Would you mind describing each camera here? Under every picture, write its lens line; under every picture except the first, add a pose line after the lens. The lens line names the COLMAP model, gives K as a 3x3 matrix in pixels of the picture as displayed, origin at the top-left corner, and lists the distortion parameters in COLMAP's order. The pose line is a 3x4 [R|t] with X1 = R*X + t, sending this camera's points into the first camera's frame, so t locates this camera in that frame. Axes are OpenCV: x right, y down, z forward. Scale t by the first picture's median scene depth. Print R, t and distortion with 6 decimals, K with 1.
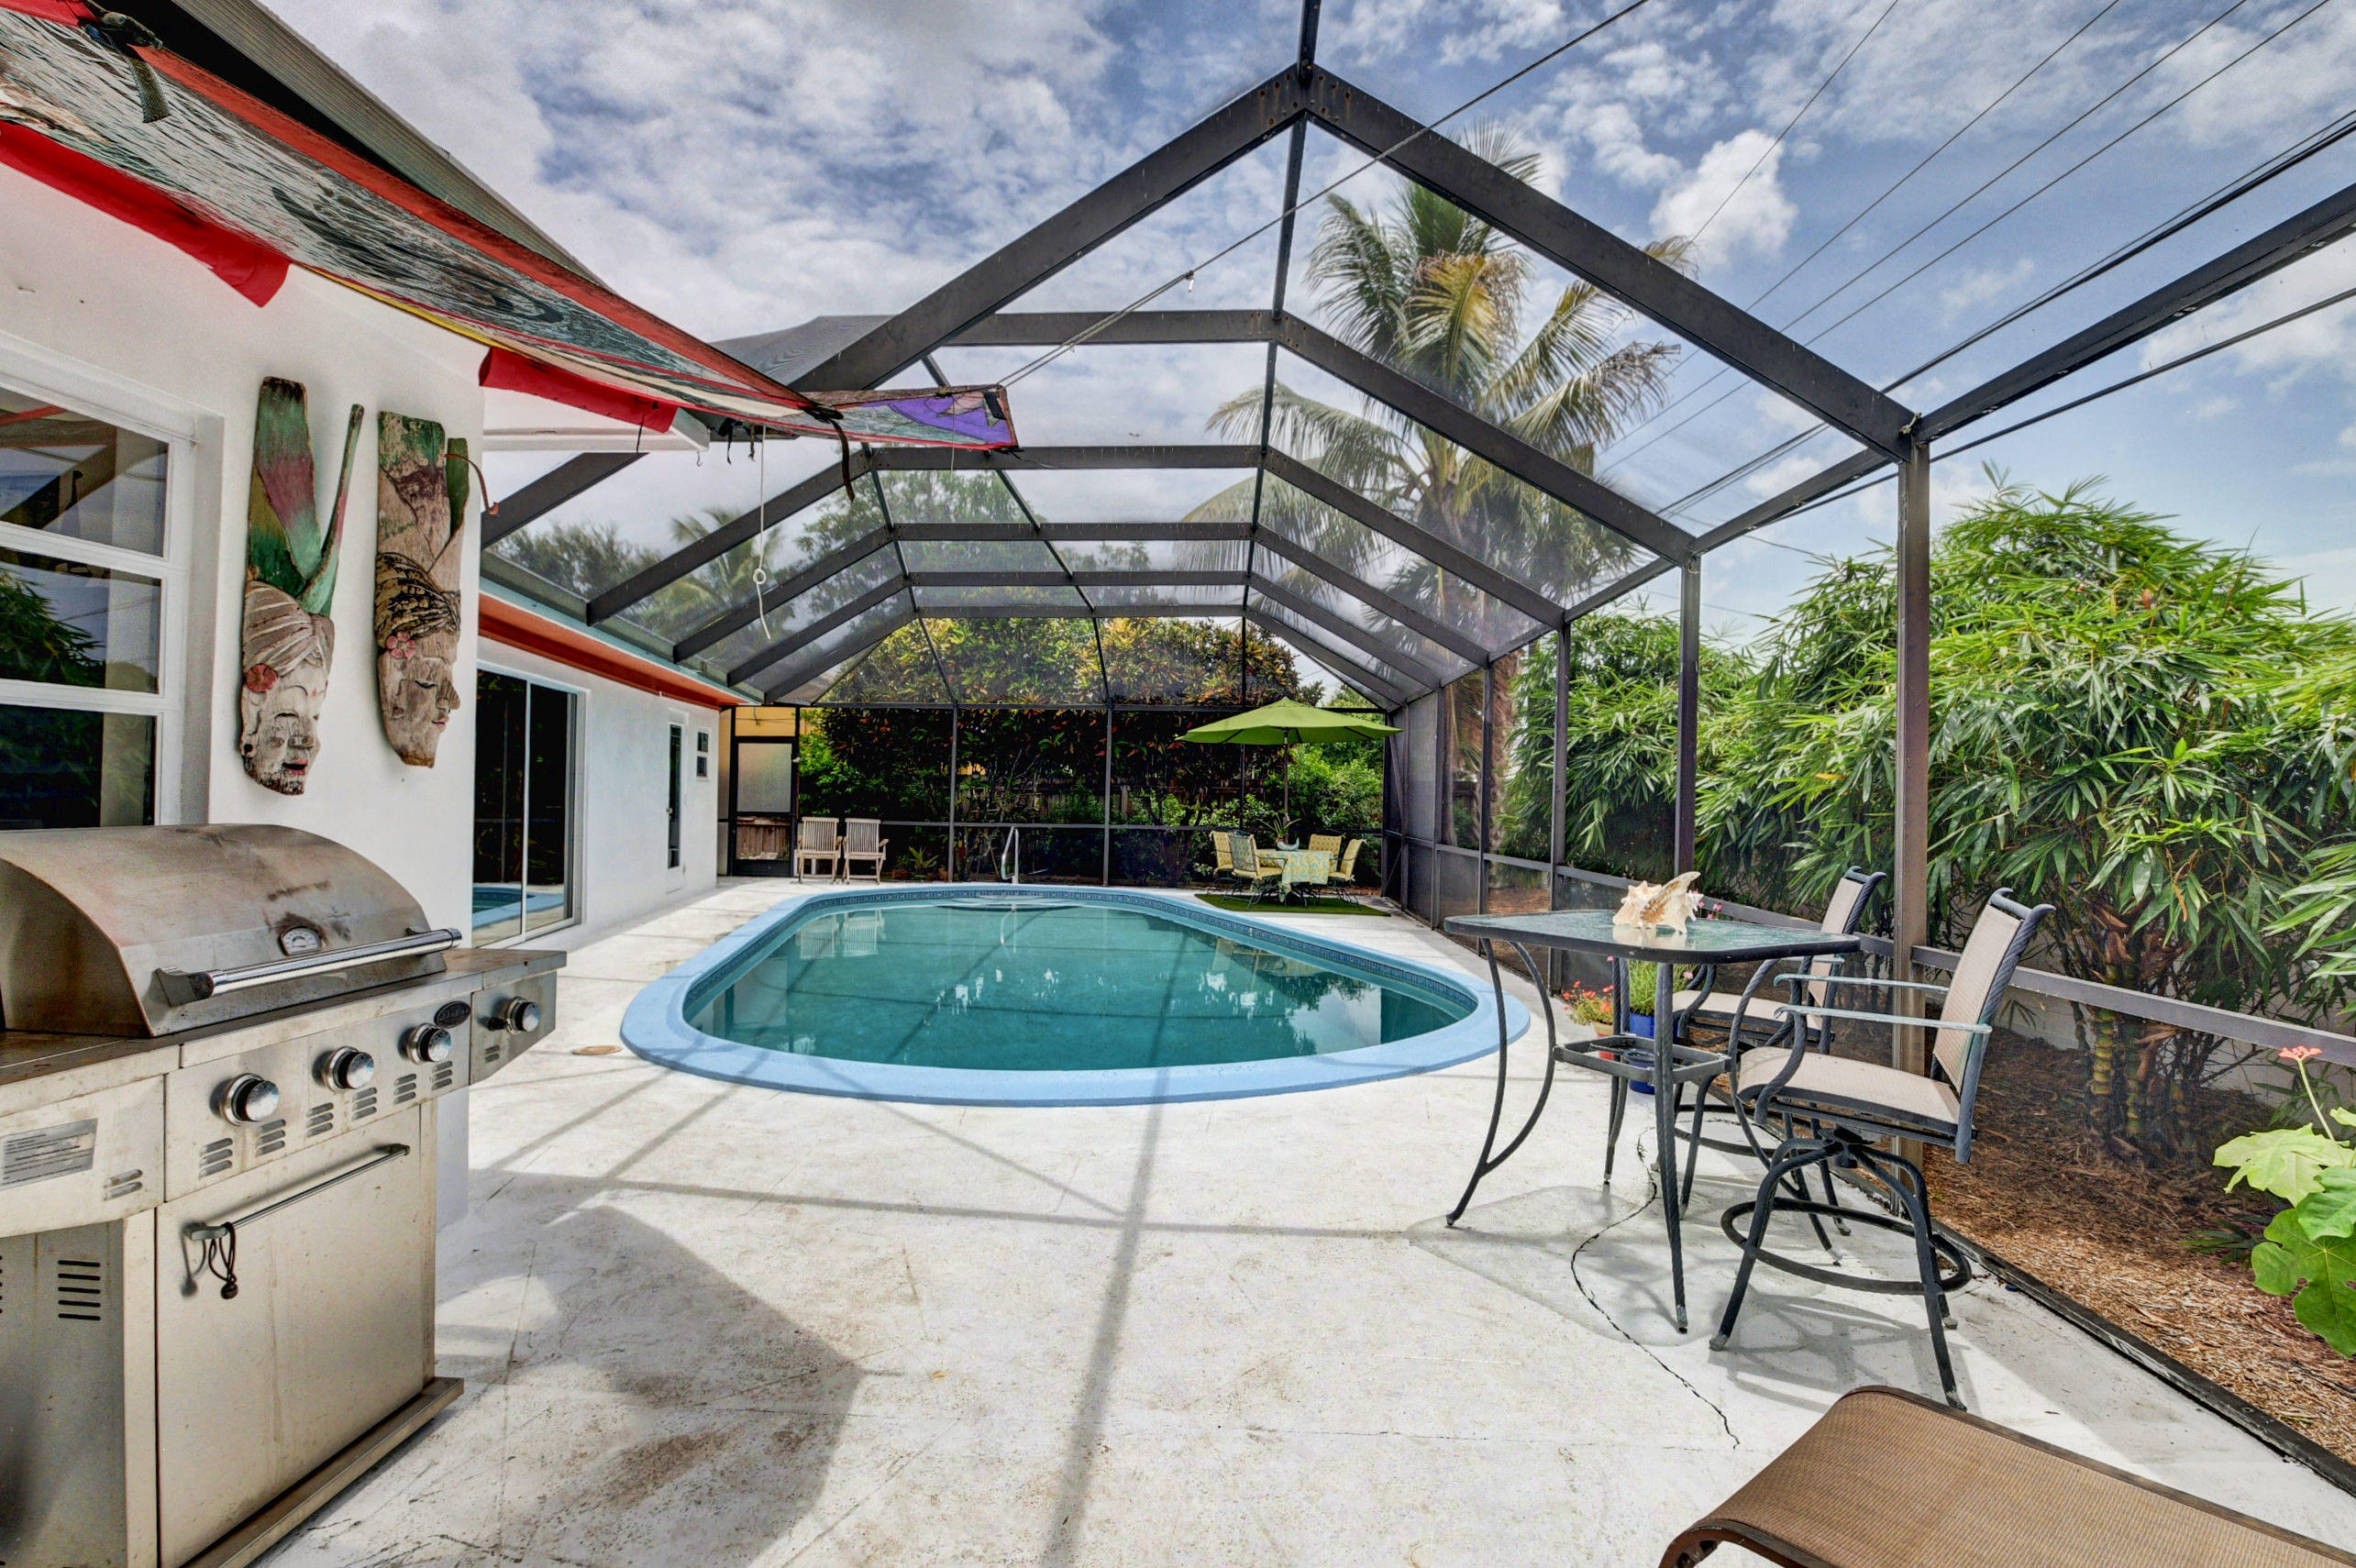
lens RADIAL K [[1043.9, 0, 1222.9], [0, 1043.9, 784.5], [0, 0, 1]] dist [0.000243, -0.000273]
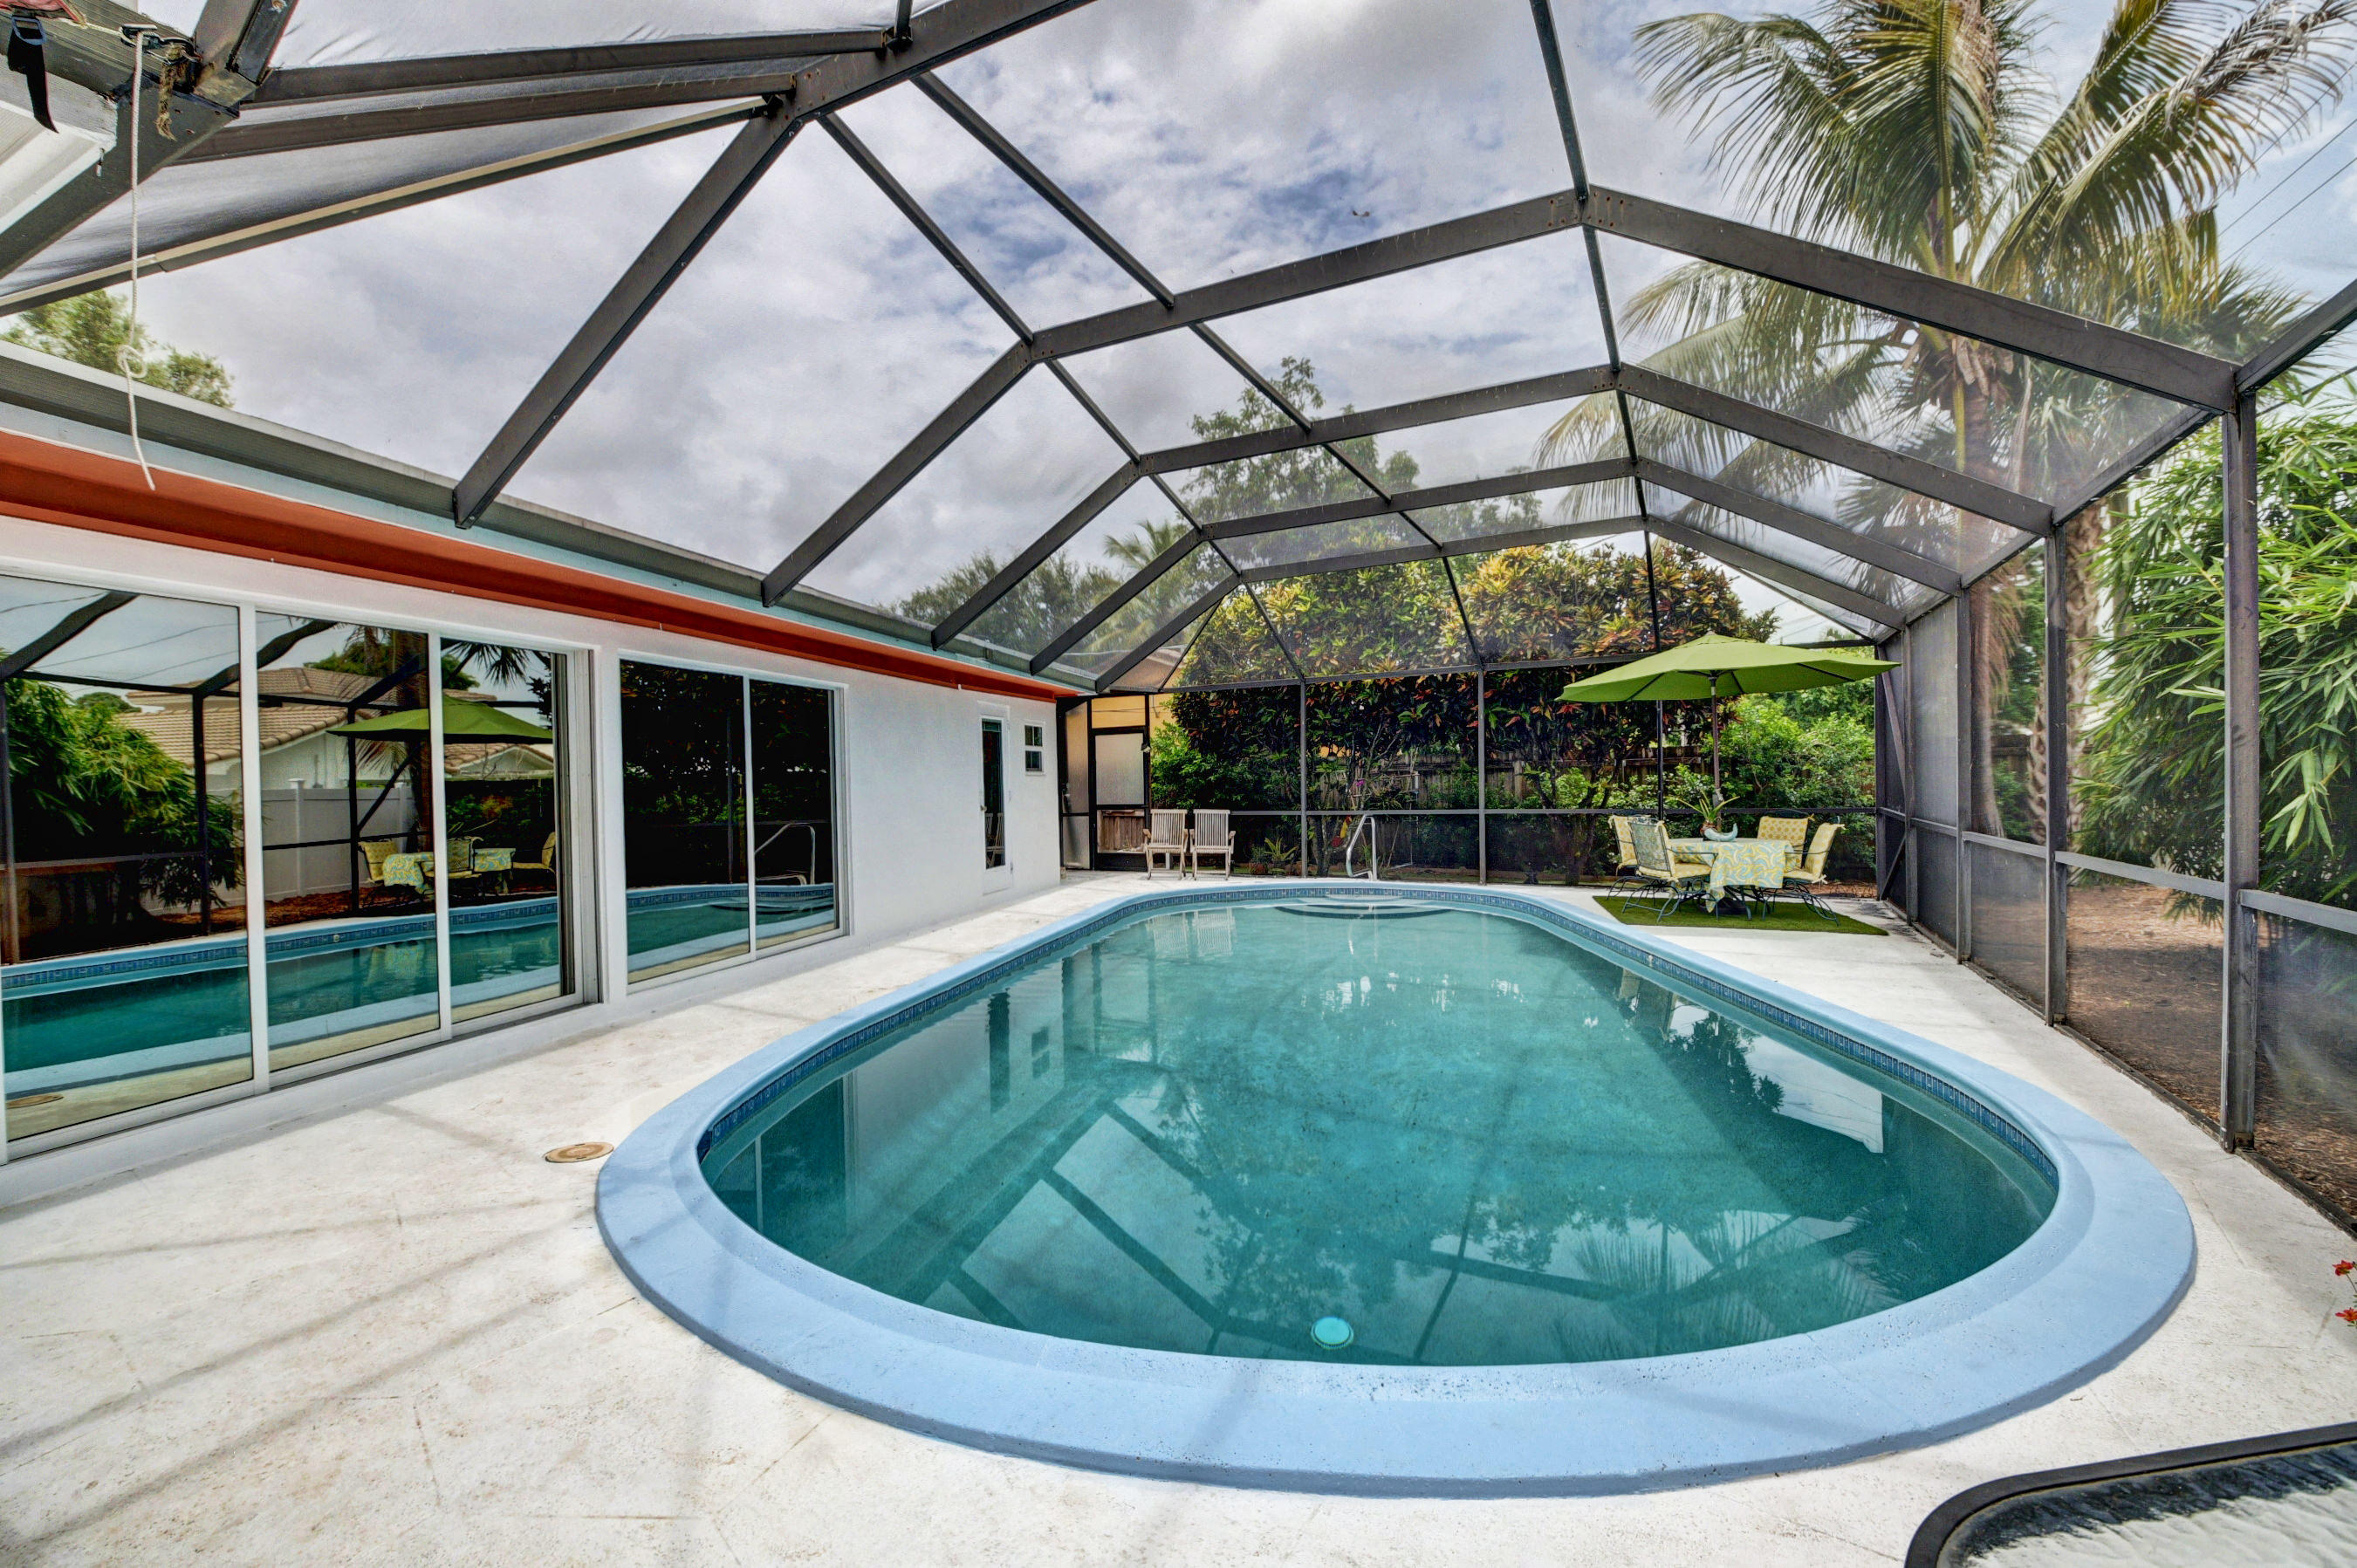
lens RADIAL K [[1028.1, 0, 1191.4], [0, 1028.1, 785.7], [0, 0, 1]] dist [0.002428, -0.018596]
pose [[0.899021, -0.033763, -0.436601, 0.038717], [0.042313, 0.999056, 0.009869, 0.001807], [0.435856, -0.027347, 0.899601, 0.164790]]
